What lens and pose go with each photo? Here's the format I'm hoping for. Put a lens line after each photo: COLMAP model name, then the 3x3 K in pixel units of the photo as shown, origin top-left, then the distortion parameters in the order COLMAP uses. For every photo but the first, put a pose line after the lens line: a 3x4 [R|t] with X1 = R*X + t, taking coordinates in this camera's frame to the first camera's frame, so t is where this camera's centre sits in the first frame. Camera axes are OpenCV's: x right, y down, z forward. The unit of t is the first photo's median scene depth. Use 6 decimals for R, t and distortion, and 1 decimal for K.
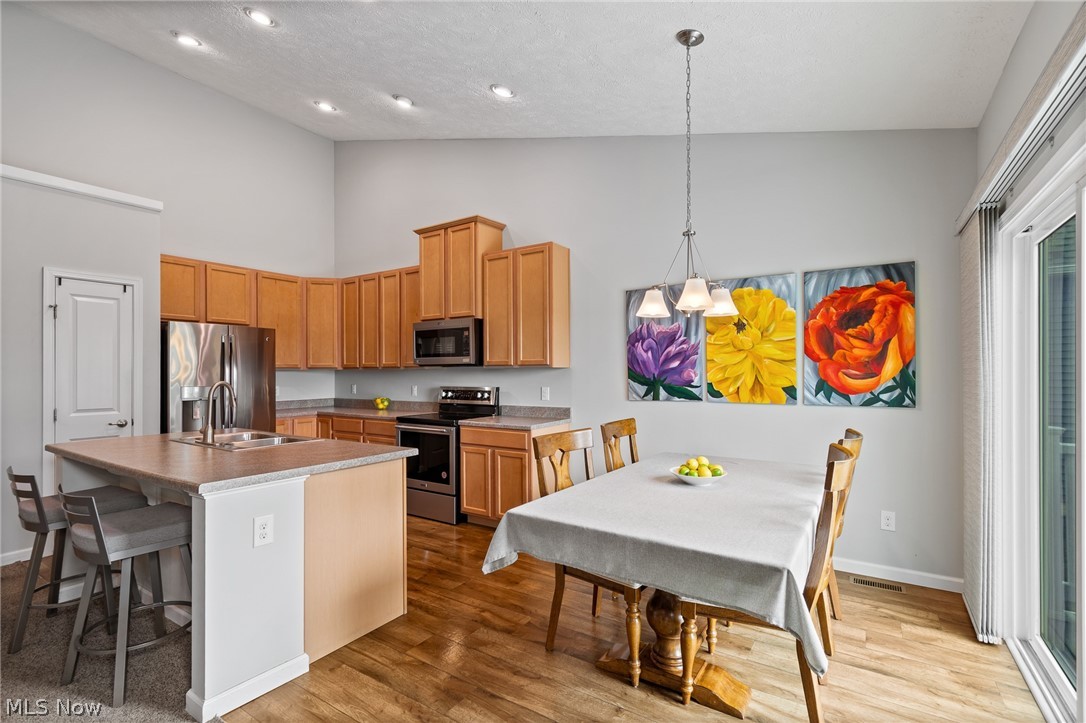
lens RADIAL K [[485.7, 0, 548.9], [0, 485.7, 375.0], [0, 0, 1]] dist [0.004498, -0.002082]
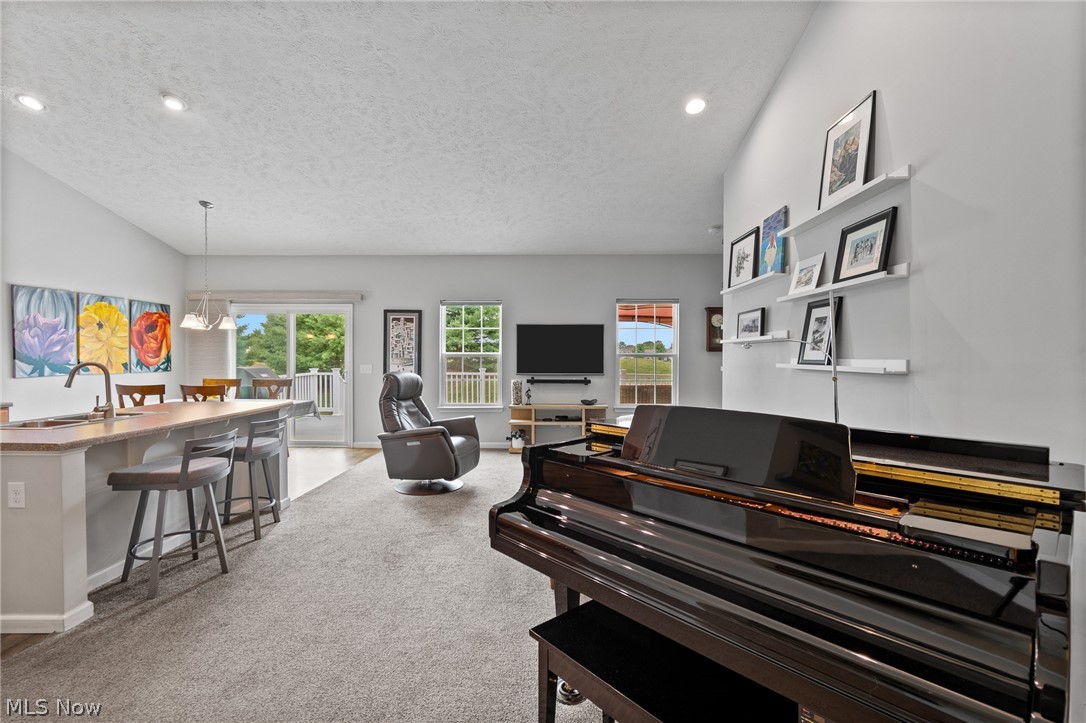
lens RADIAL K [[485.7, 0, 539.6], [0, 485.7, 361.0], [0, 0, 1]] dist [0.004498, -0.002082]
pose [[-0.514677, -0.006820, 0.857357, -1.570152], [0.002475, 0.999952, 0.009440, 0.002878], [-0.857380, 0.006980, -0.514636, 0.547731]]
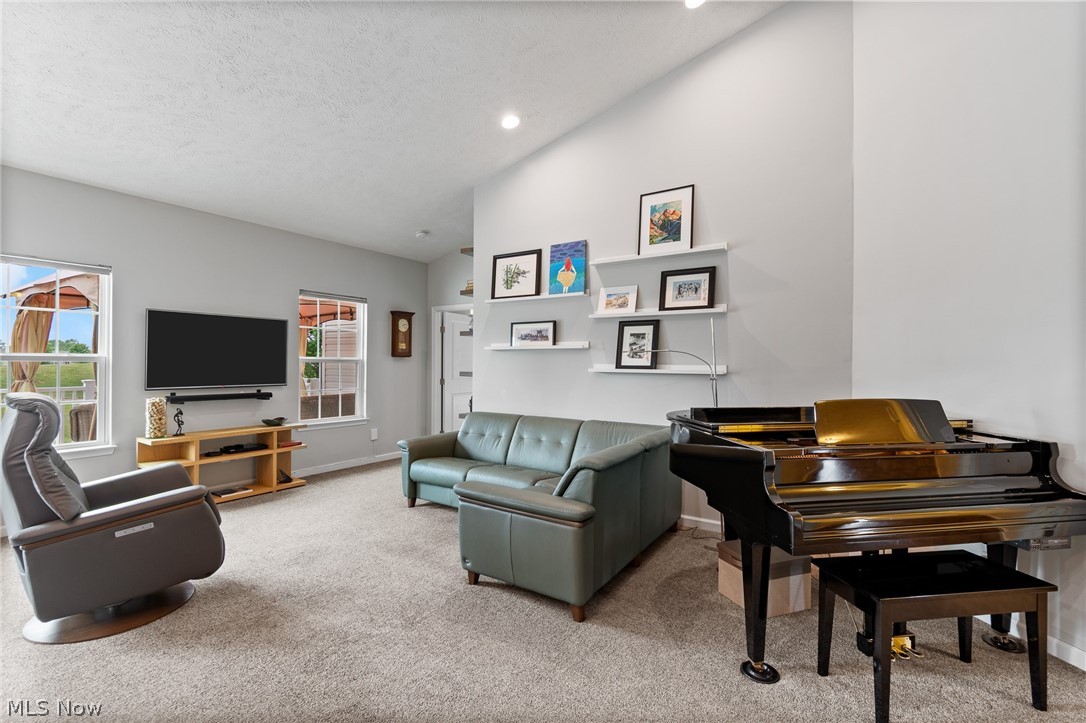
lens RADIAL K [[485.7, 0, 546.6], [0, 485.7, 363.7], [0, 0, 1]] dist [0.004498, -0.002082]
pose [[-0.999983, -0.002457, 0.005308, -0.934611], [-0.002431, 0.999985, 0.004939, 0.001535], [-0.005320, 0.004926, -0.999974, 0.804924]]
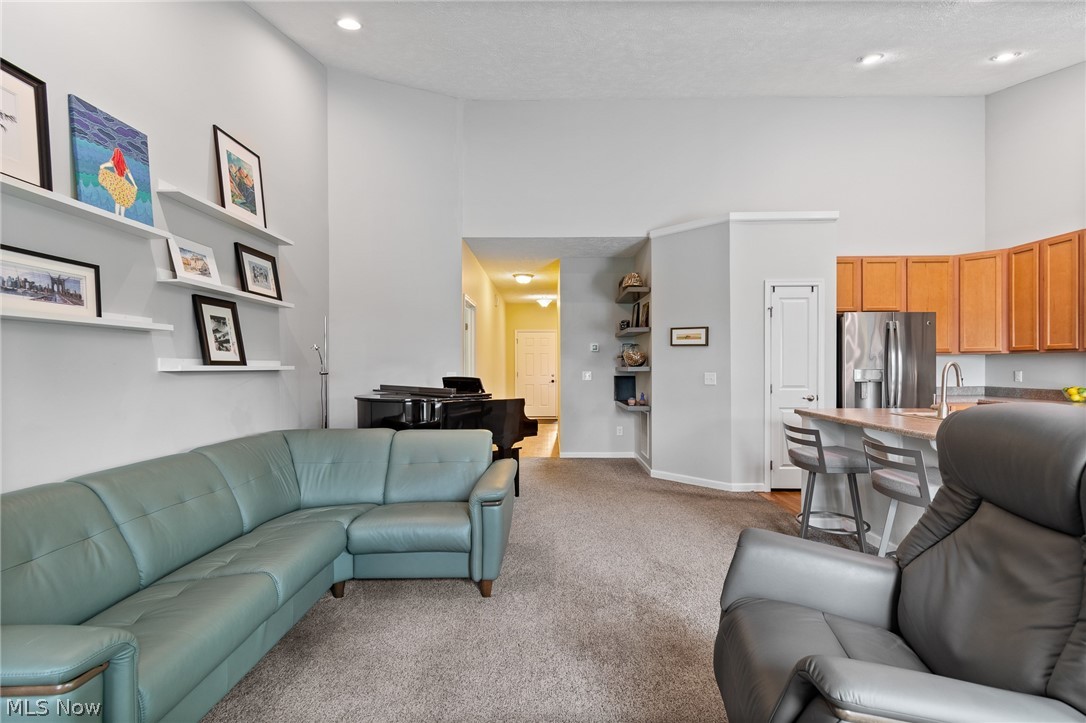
lens RADIAL K [[485.7, 0, 548.8], [0, 485.7, 366.3], [0, 0, 1]] dist [0.004498, -0.002082]
pose [[0.542406, 0.001635, -0.840115, -0.203743], [-0.000782, 0.999999, 0.001441, 0.016902], [0.840116, -0.000125, 0.542407, -0.231248]]
